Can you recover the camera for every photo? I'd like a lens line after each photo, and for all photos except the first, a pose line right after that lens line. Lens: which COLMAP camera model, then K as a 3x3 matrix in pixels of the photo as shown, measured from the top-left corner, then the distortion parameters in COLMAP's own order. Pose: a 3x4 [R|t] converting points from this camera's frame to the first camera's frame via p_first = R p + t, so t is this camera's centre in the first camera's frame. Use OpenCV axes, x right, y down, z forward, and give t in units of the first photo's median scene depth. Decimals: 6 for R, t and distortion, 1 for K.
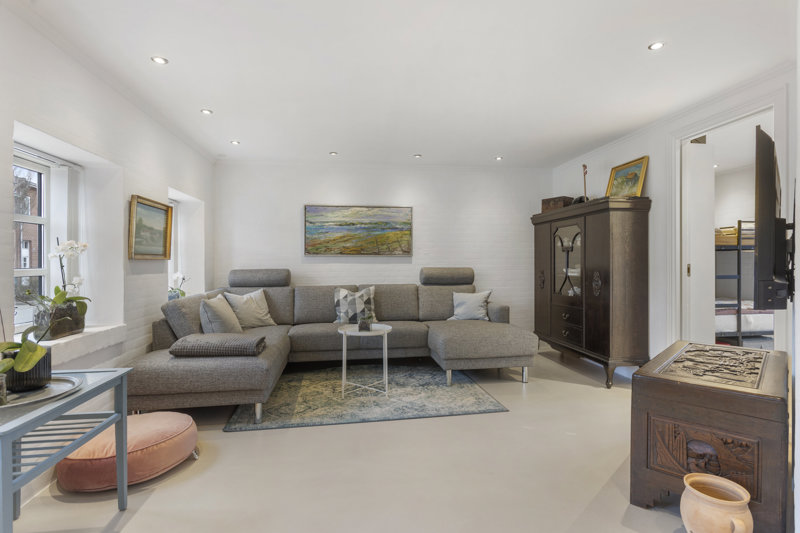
lens RADIAL K [[456.3, 0, 400.0], [0, 456.3, 266.5], [0, 0, 1]] dist [-0.003019, -0.000823]
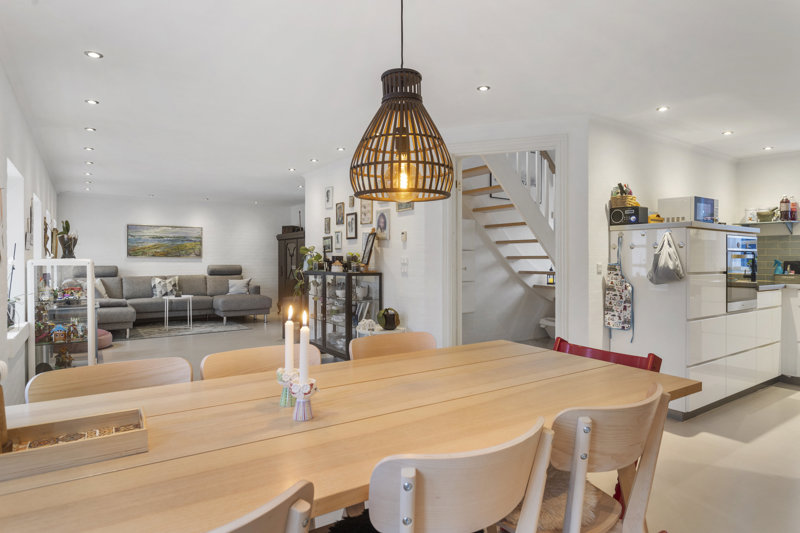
lens RADIAL K [[473.1, 0, 400.0], [0, 473.1, 266.5], [0, 0, 1]] dist [-0.004876, -0.002142]
pose [[0.902210, -0.001089, 0.431296, -0.067206], [-0.001118, 0.999988, 0.004865, -0.000777], [-0.431296, -0.004871, 0.902197, -0.870687]]
